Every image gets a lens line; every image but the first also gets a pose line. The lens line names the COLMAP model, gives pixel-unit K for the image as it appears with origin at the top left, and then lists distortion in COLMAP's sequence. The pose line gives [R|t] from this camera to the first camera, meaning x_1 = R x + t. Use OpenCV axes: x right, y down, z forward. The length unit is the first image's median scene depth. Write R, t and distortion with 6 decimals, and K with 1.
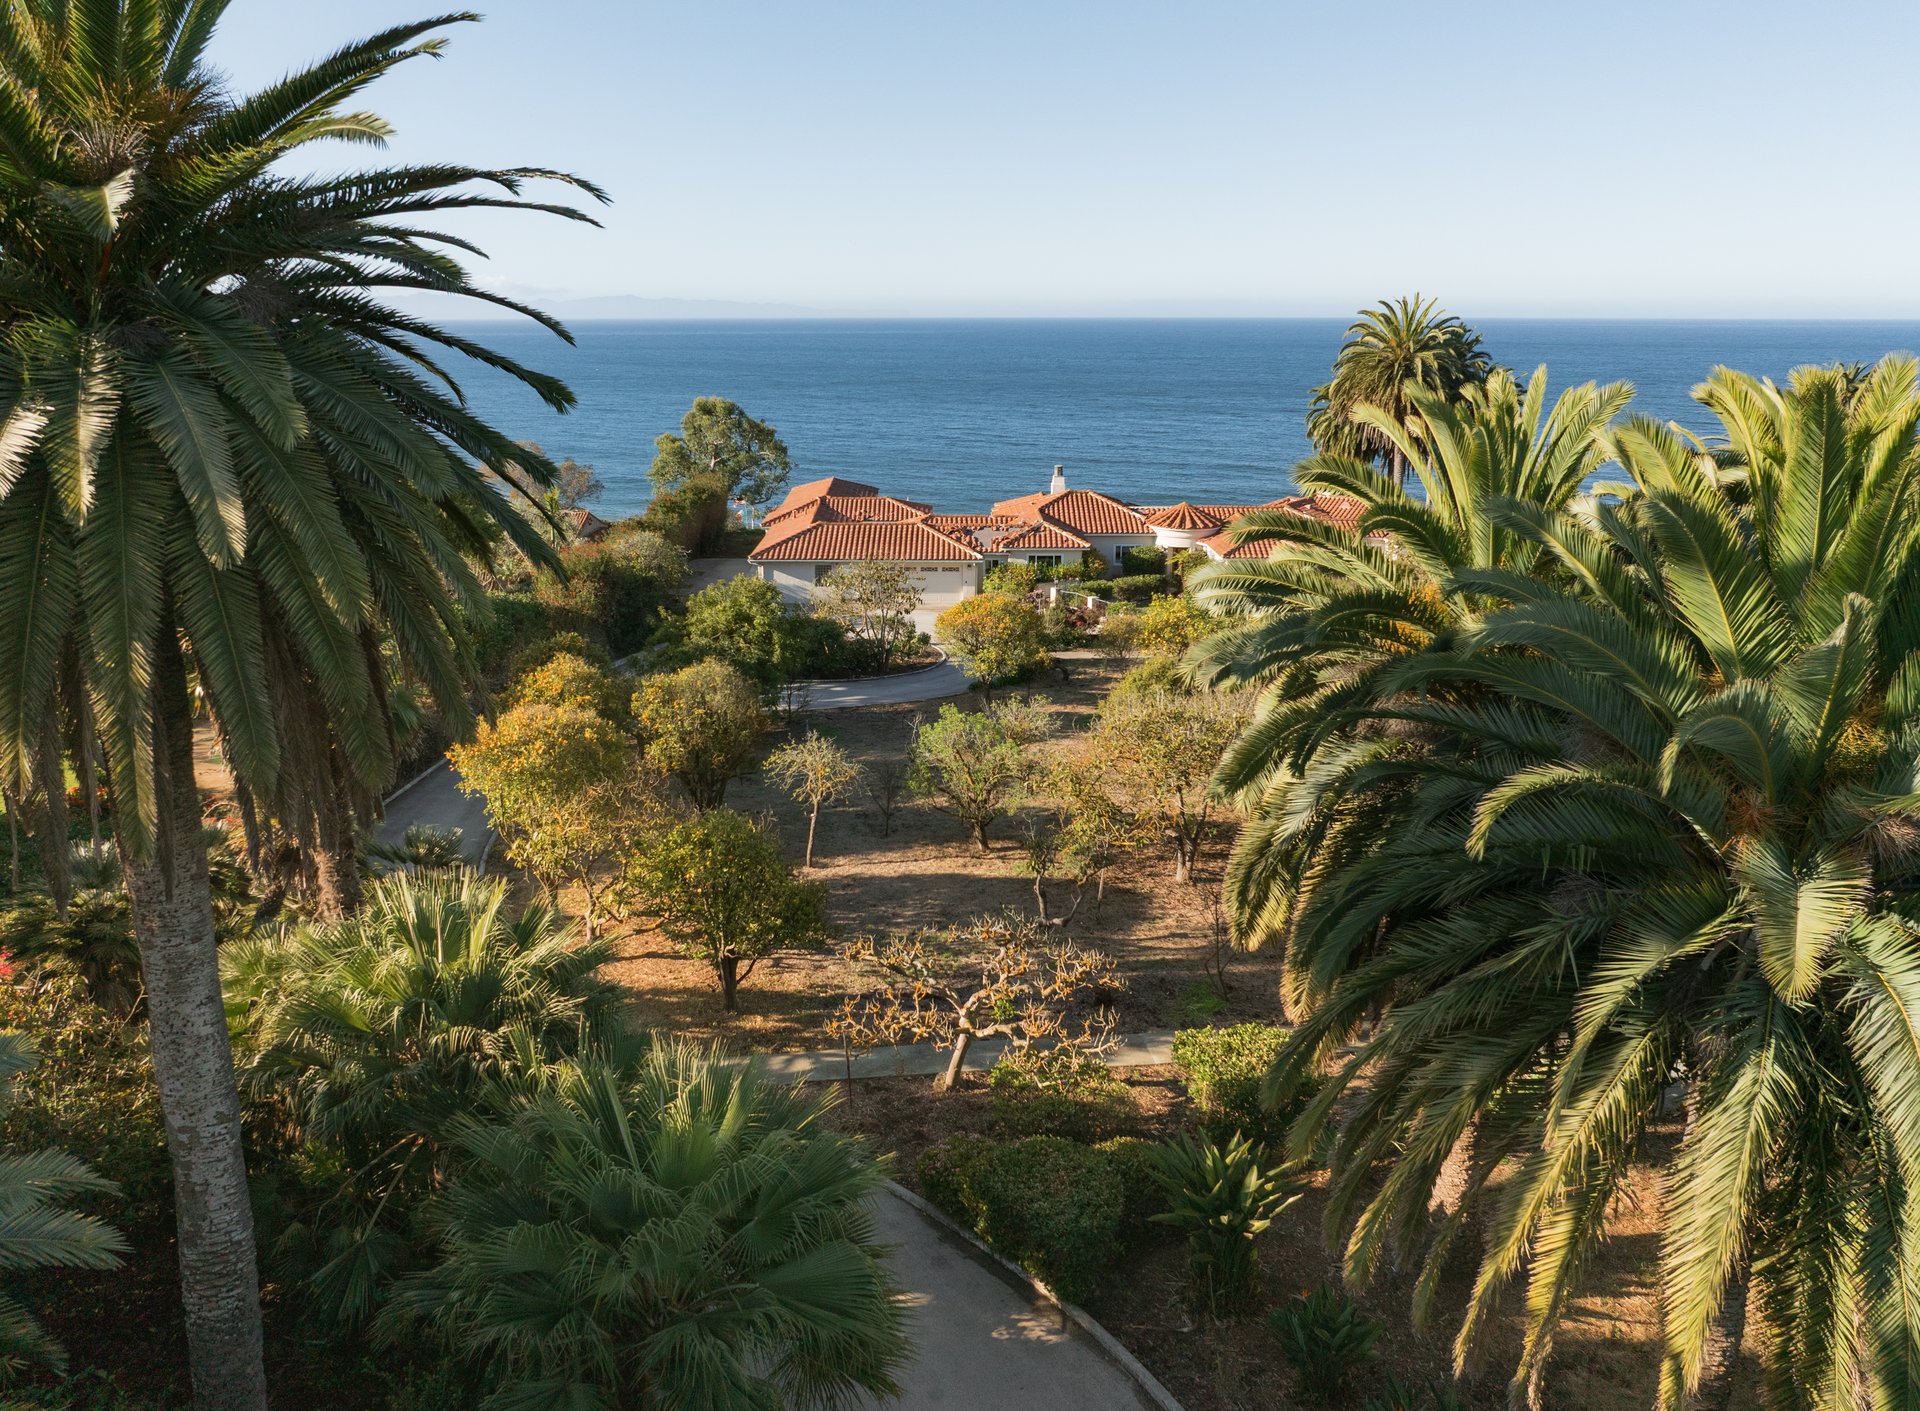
lens RADIAL K [[1424.4, 0, 930.3], [0, 1424.4, 669.7], [0, 0, 1]] dist [-0.019535, 0.004840]
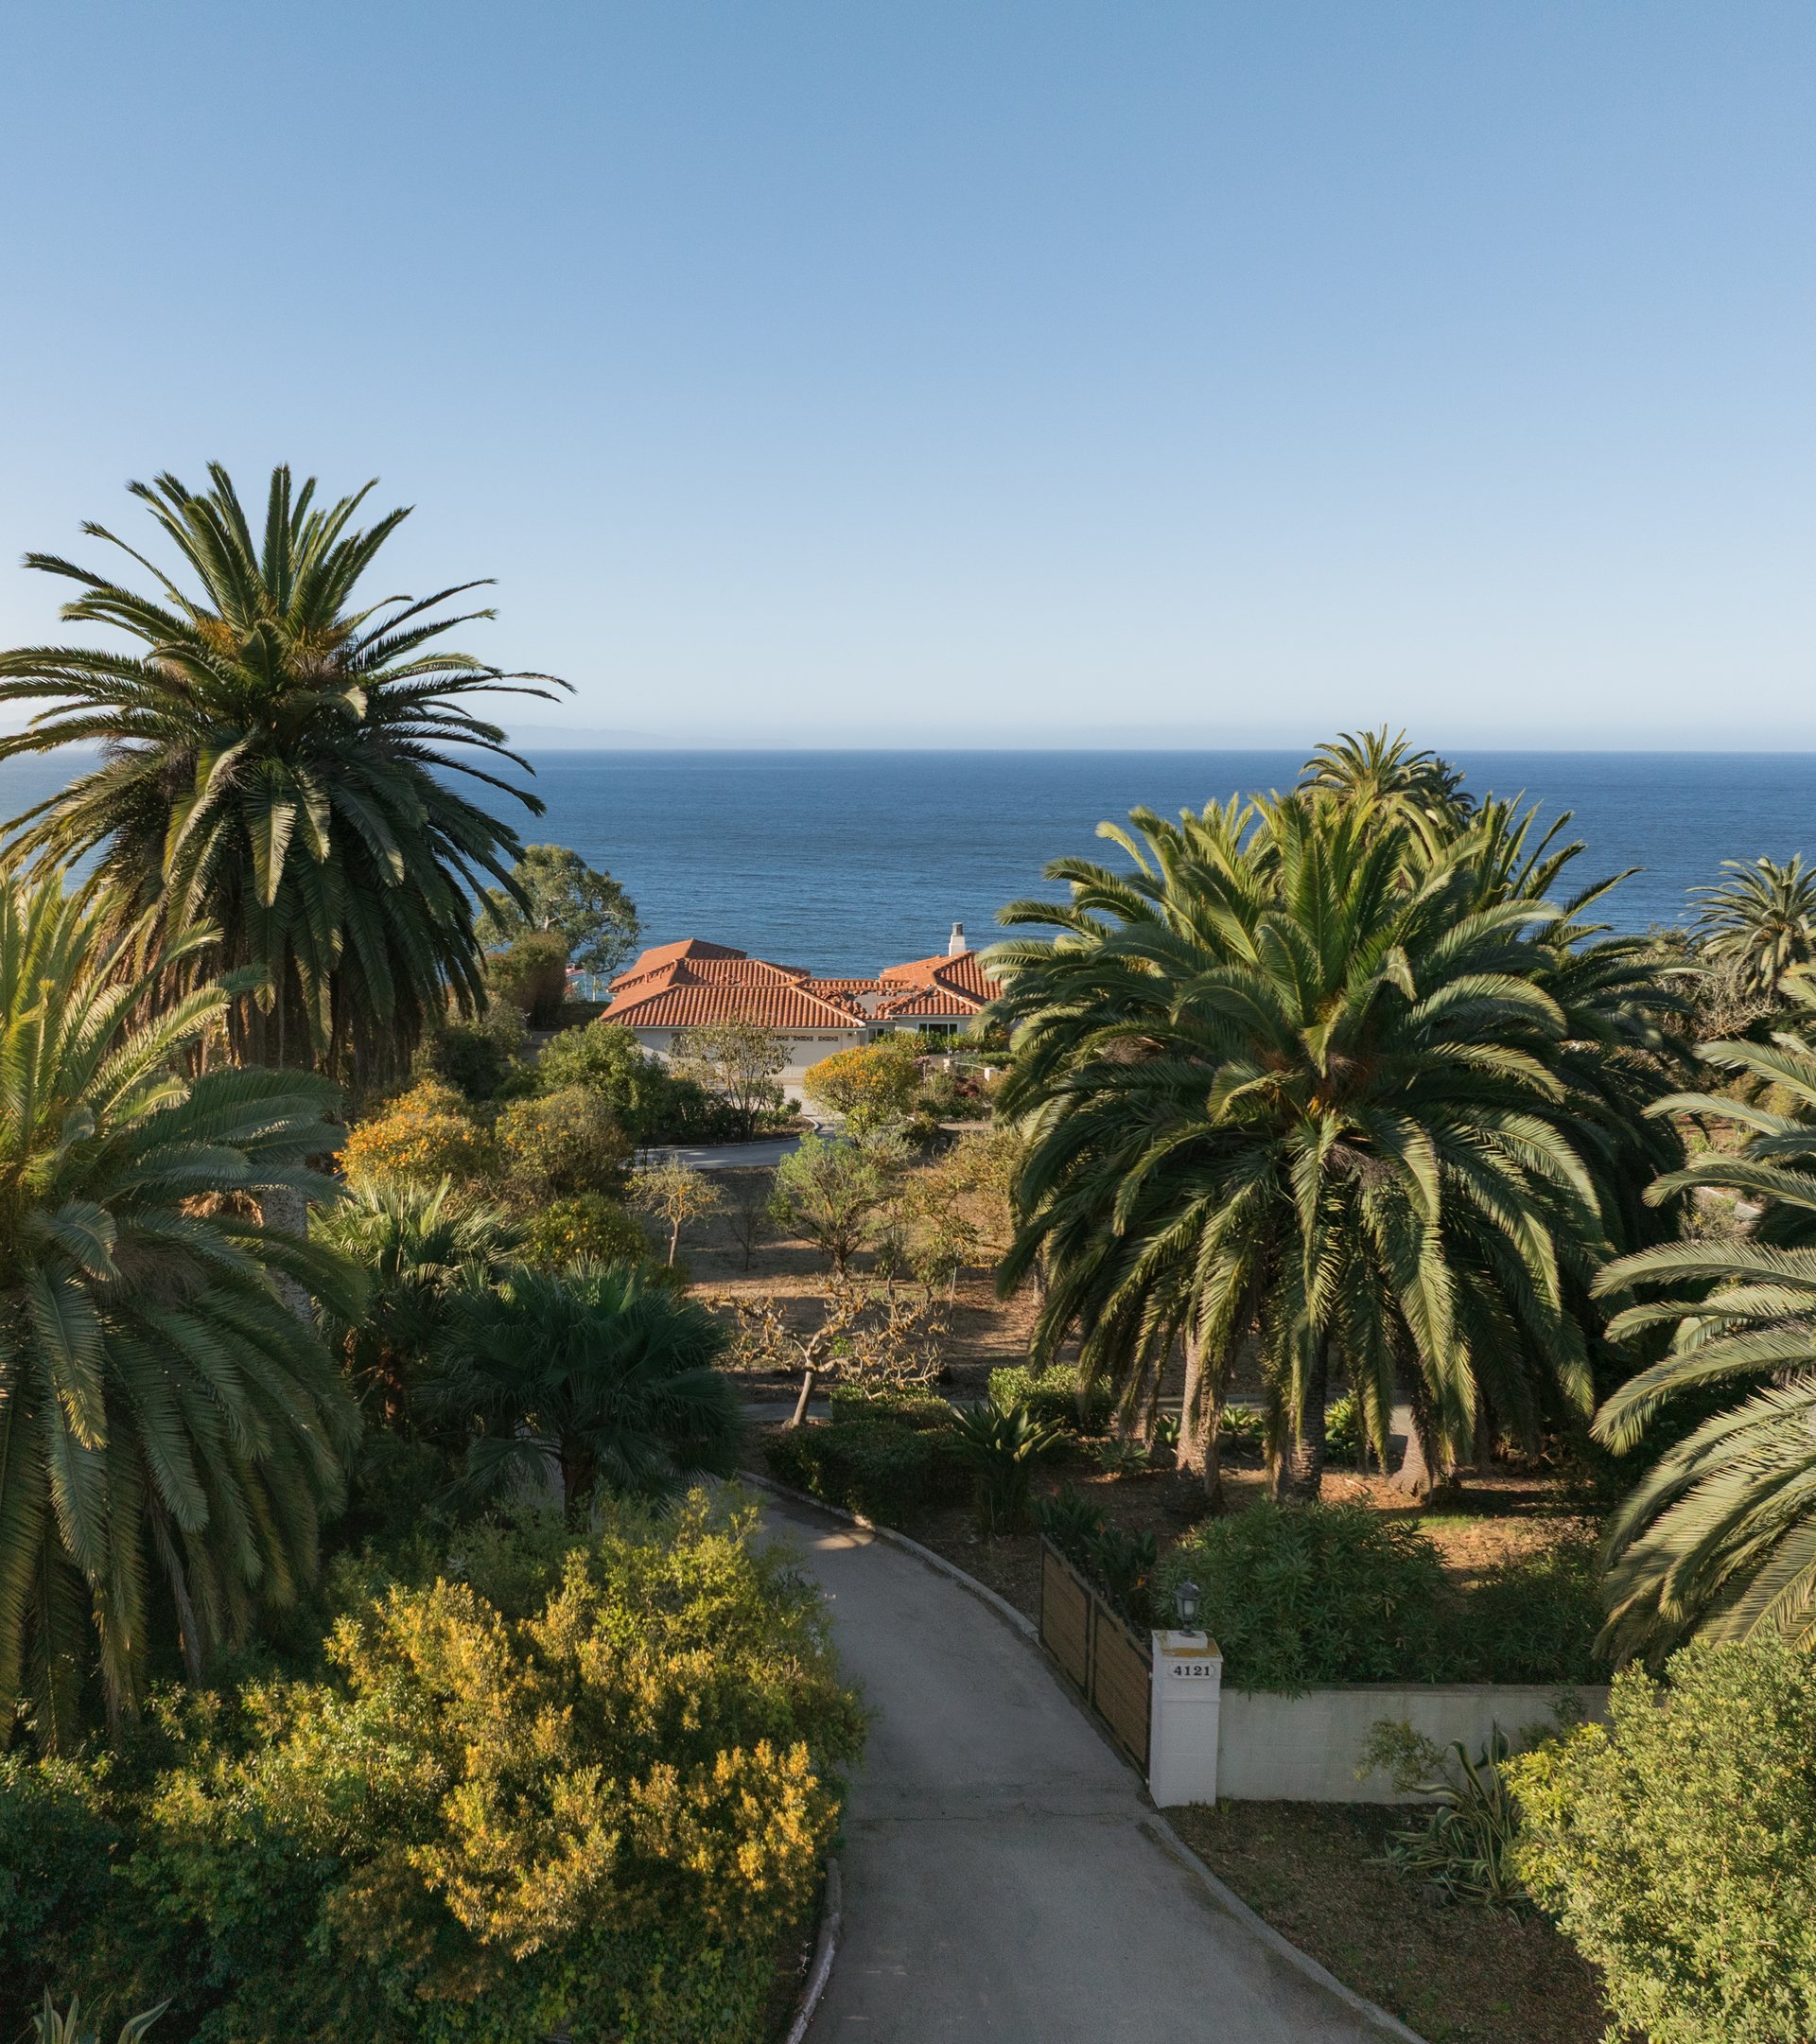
lens RADIAL K [[1954.9, 0, 766.5], [0, 1954.9, 1026.5], [0, 0, 1]] dist [-0.021114, 0.000000]
pose [[0.999598, 0.006137, -0.027689, 0.009604], [-0.008912, 0.994823, -0.101232, 0.042102], [0.026925, 0.101438, 0.994477, -0.177439]]
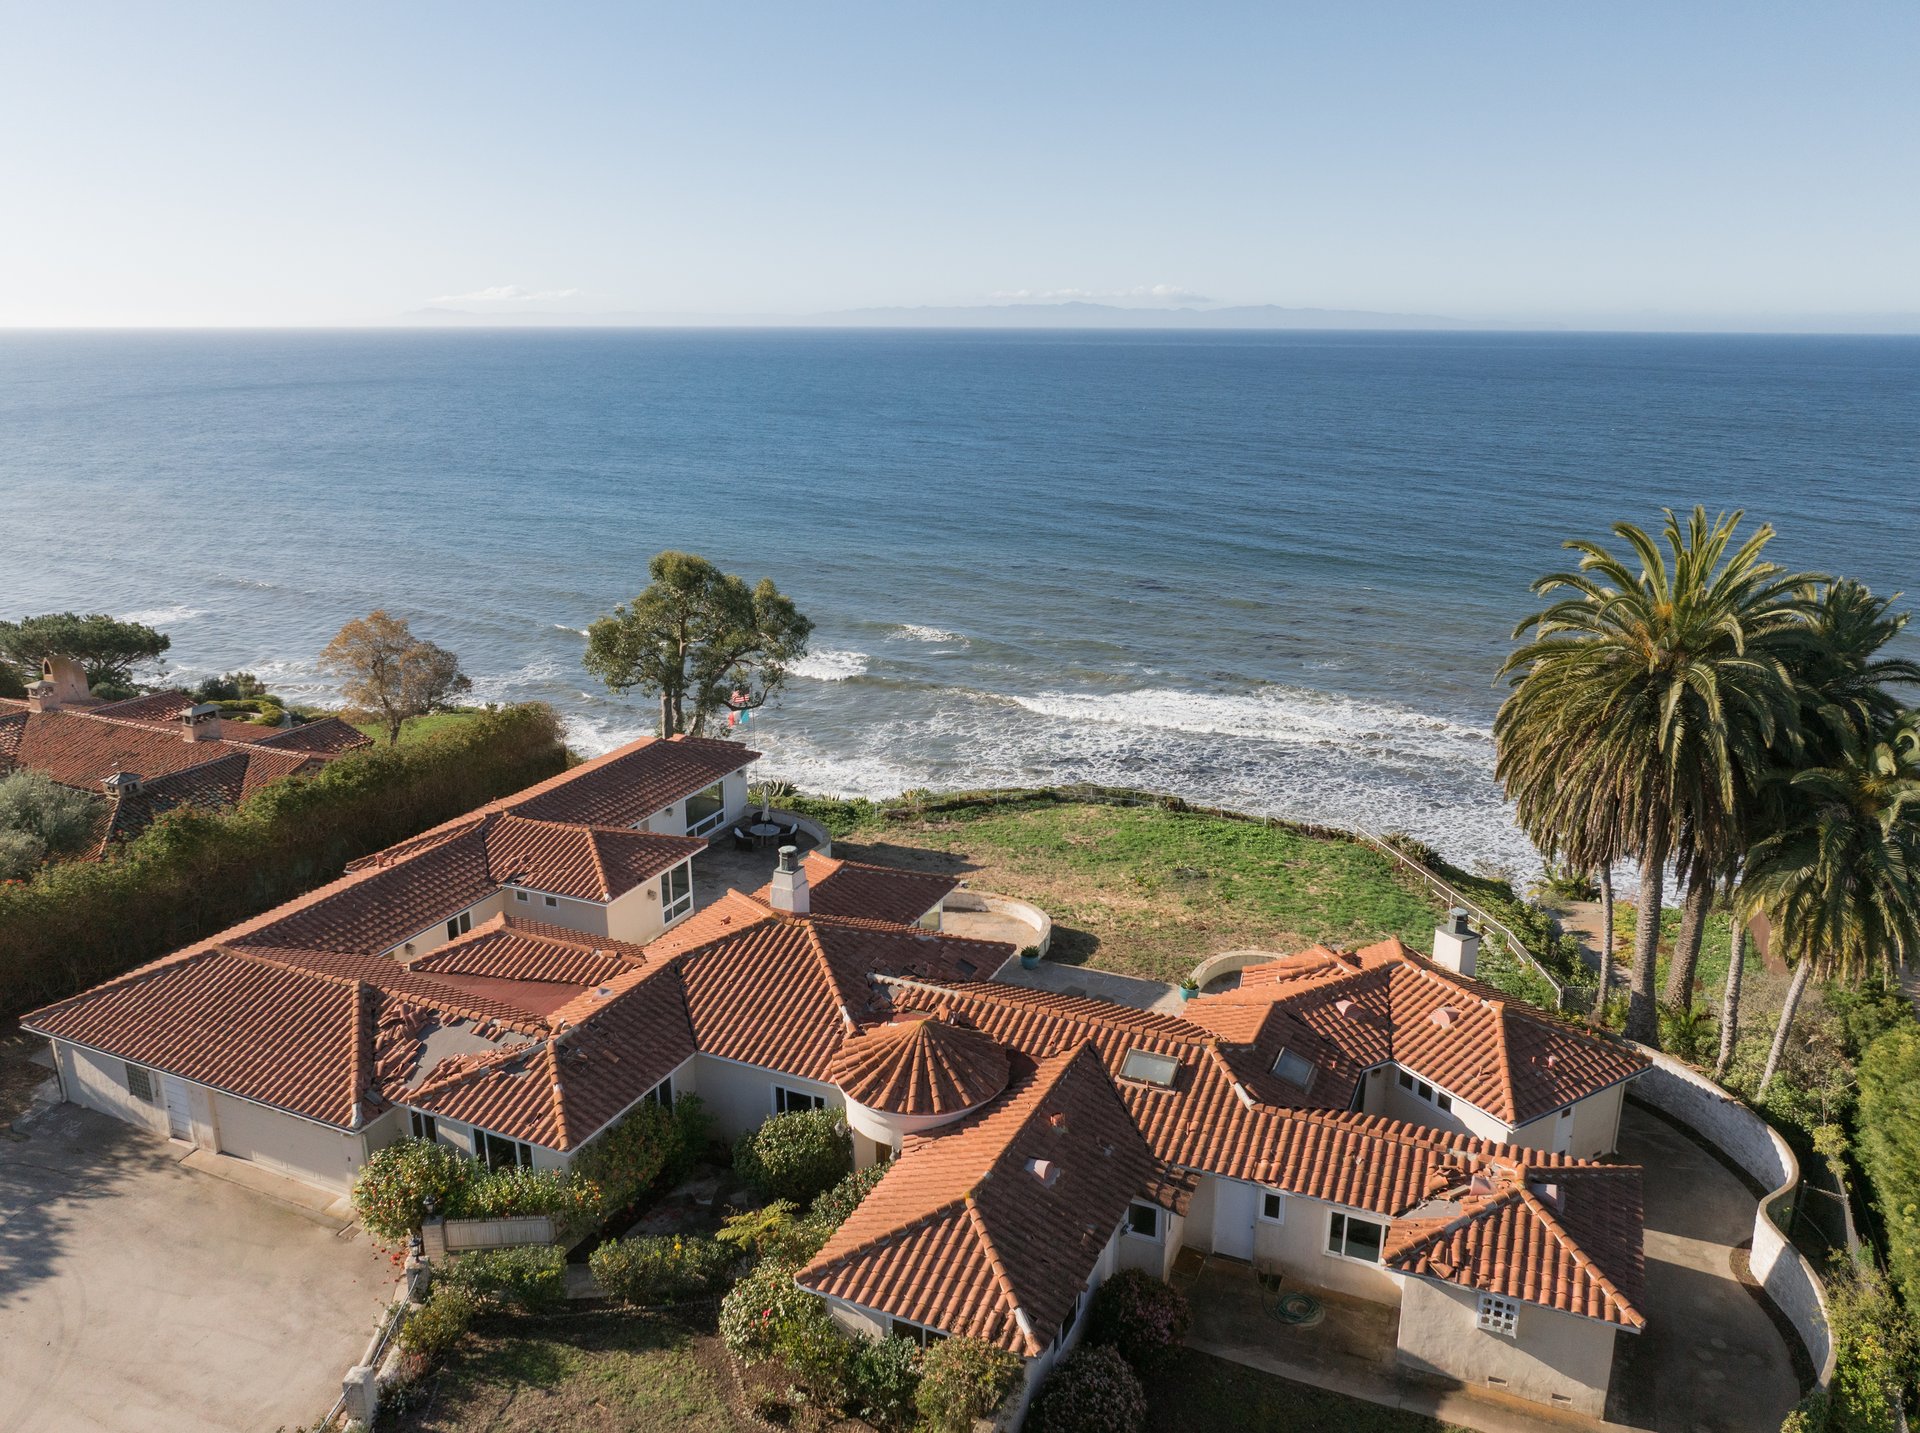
lens RADIAL K [[1419.4, 0, 974.8], [0, 1419.4, 695.2], [0, 0, 1]] dist [-0.025836, 0.008860]
pose [[0.920663, 0.104441, -0.376127, 0.363585], [-0.100120, 0.994490, 0.031077, -0.243515], [0.377300, 0.009046, 0.926047, 0.654335]]
